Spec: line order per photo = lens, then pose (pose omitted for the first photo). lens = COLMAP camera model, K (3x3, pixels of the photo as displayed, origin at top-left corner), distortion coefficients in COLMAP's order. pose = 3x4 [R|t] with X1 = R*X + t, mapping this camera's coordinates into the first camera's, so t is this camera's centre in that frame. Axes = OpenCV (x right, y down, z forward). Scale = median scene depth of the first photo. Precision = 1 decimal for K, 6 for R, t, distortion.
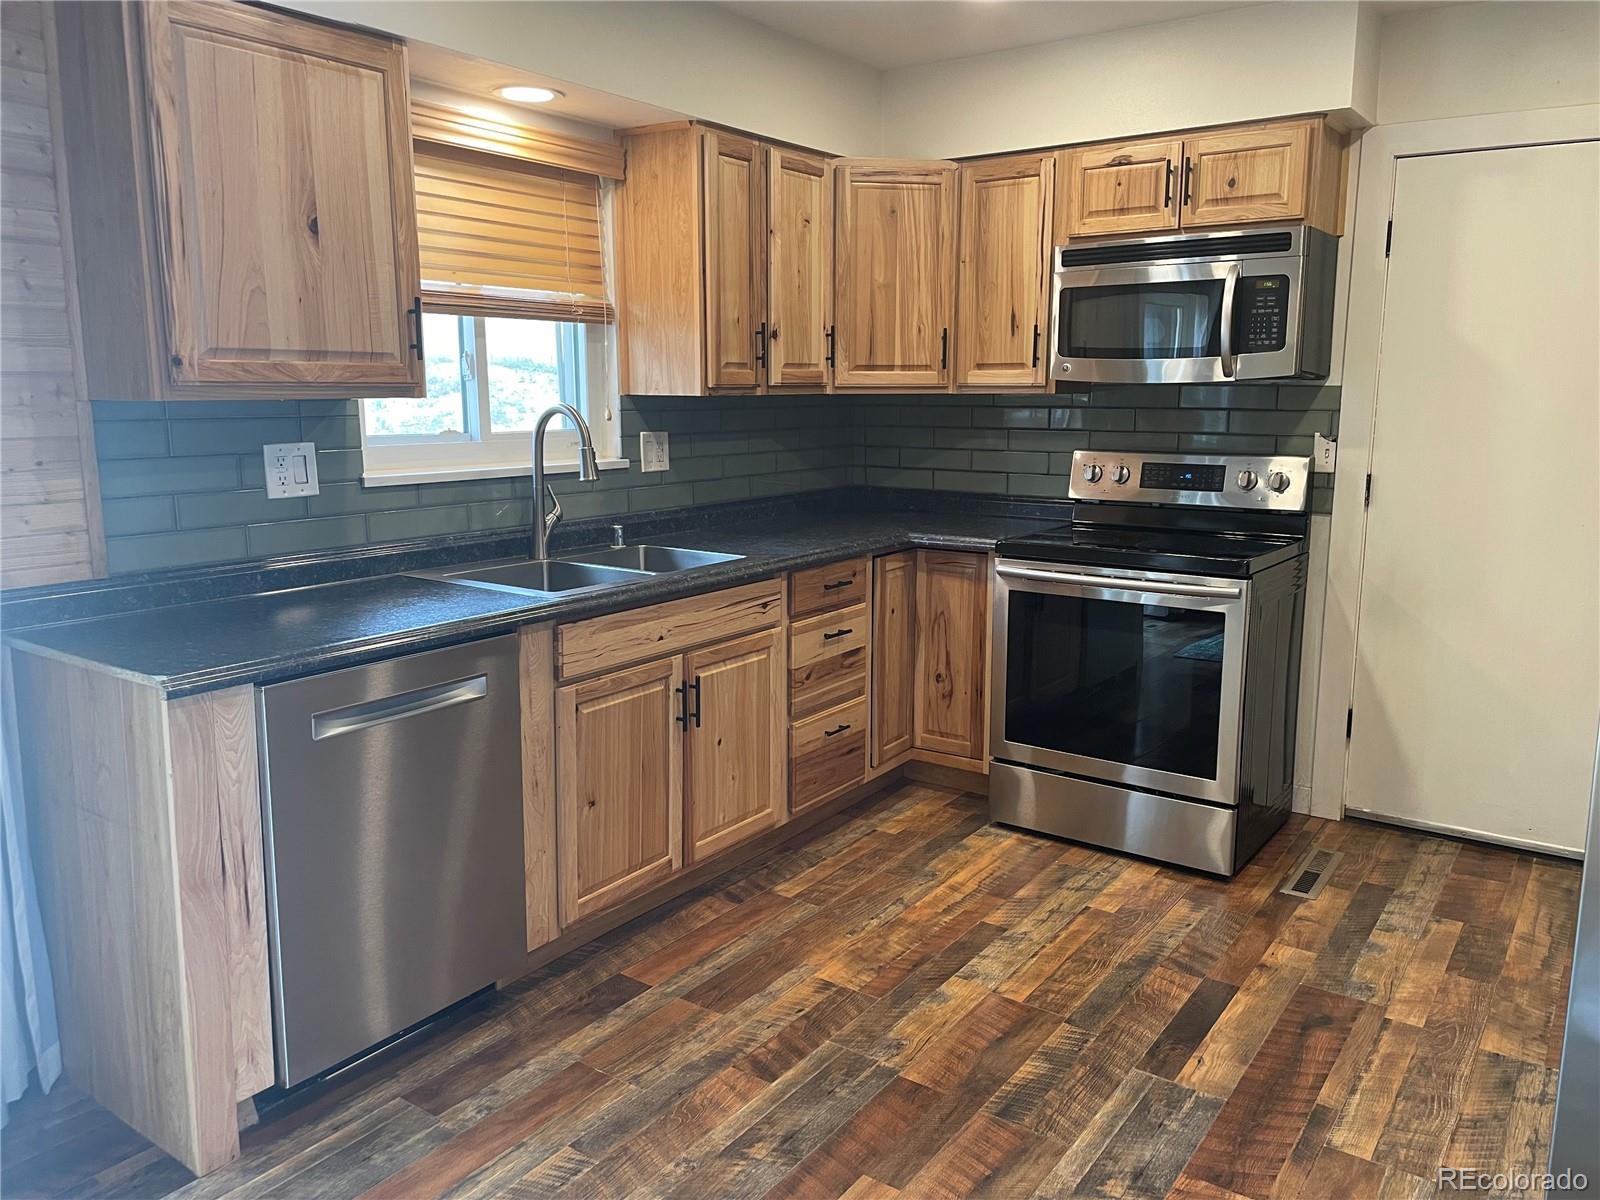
lens RADIAL K [[1215.6, 0, 800.5], [0, 1215.6, 604.4], [0, 0, 1]] dist [0.038874, -0.033379]
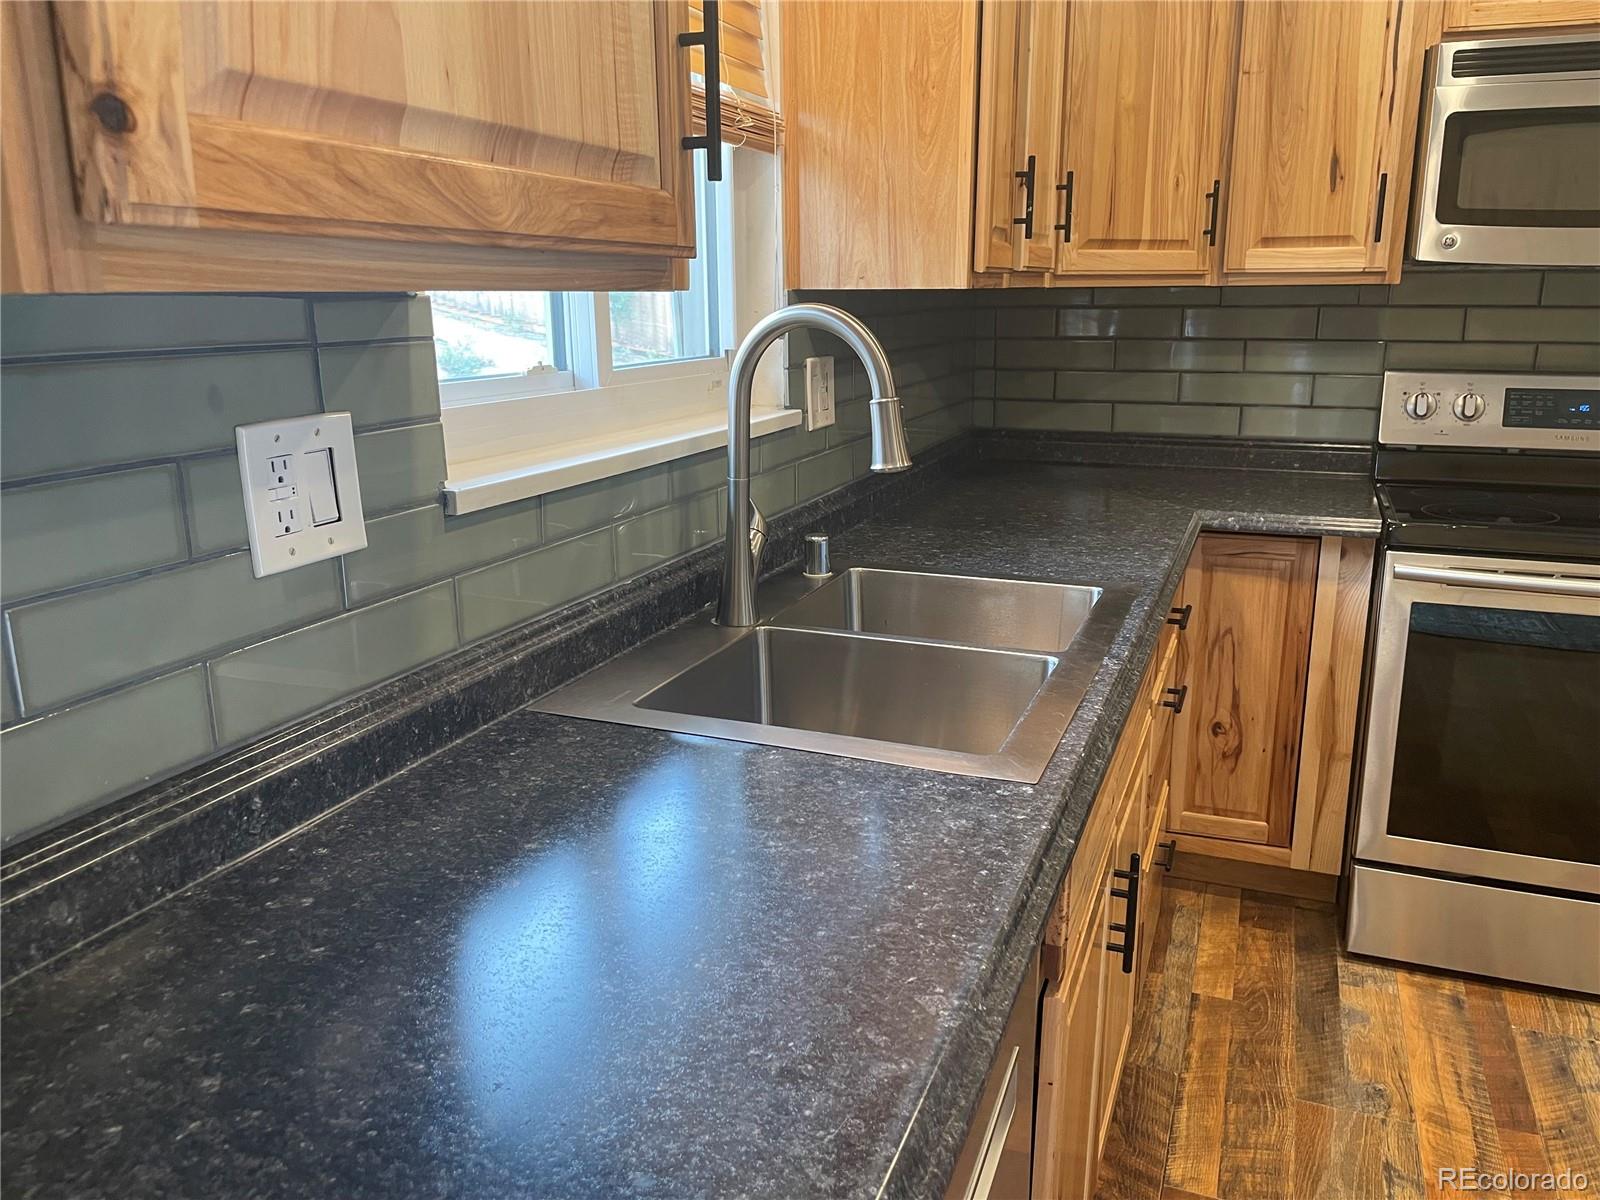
lens RADIAL K [[1215.6, 0, 800.7], [0, 1215.6, 588.6], [0, 0, 1]] dist [0.038874, -0.033379]
pose [[0.967064, -0.065136, 0.246059, -0.285024], [0.050135, 0.996509, 0.066753, -0.076333], [-0.249548, -0.052218, 0.966953, 0.474467]]
